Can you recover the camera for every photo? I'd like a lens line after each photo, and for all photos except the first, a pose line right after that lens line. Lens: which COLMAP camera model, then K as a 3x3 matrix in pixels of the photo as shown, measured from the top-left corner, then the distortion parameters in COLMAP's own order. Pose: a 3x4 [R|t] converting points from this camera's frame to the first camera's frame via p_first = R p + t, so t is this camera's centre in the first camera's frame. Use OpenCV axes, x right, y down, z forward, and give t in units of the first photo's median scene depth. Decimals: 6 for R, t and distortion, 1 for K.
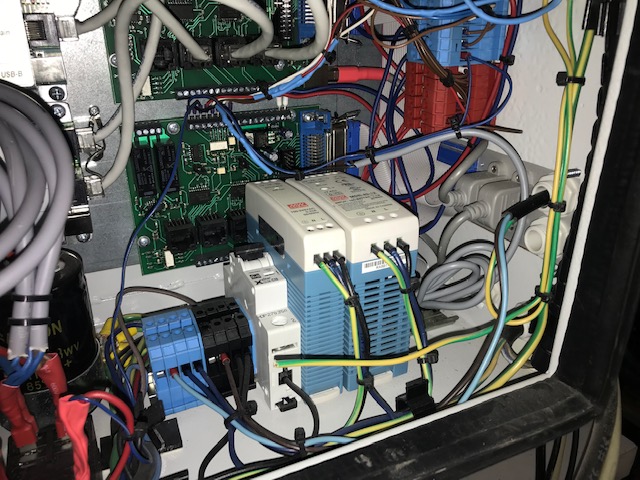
lens RADIAL K [[519.2, 0, 310.2], [0, 519.2, 239.1], [0, 0, 1]] dist [-0.000785, -0.004196]
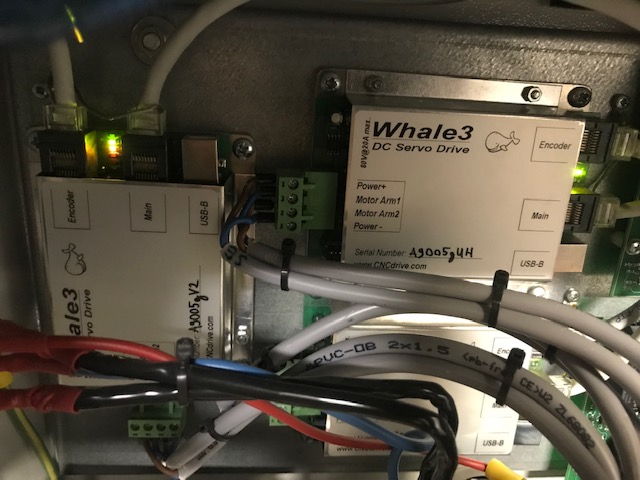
lens RADIAL K [[519.2, 0, 310.2], [0, 519.2, 239.1], [0, 0, 1]] dist [-0.000785, -0.004196]
pose [[0.938289, 0.142837, -0.314979, -0.553489], [-0.178872, 0.979886, -0.088479, -0.190827], [0.296005, 0.139360, 0.944965, 0.118748]]
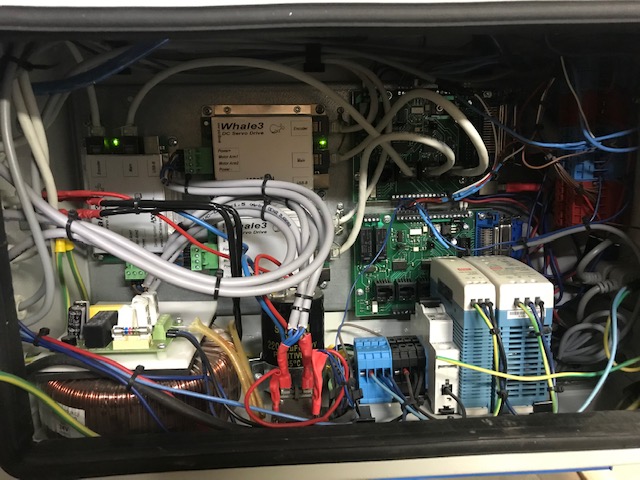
lens RADIAL K [[514.0, 0, 320.0], [0, 514.0, 240.0], [0, 0, 1]] dist [0.010104, -0.002972]
pose [[0.929813, 0.048588, -0.364812, 0.115235], [-0.127158, 0.972615, -0.194555, 0.177415], [0.345368, 0.227289, 0.910528, -0.460792]]
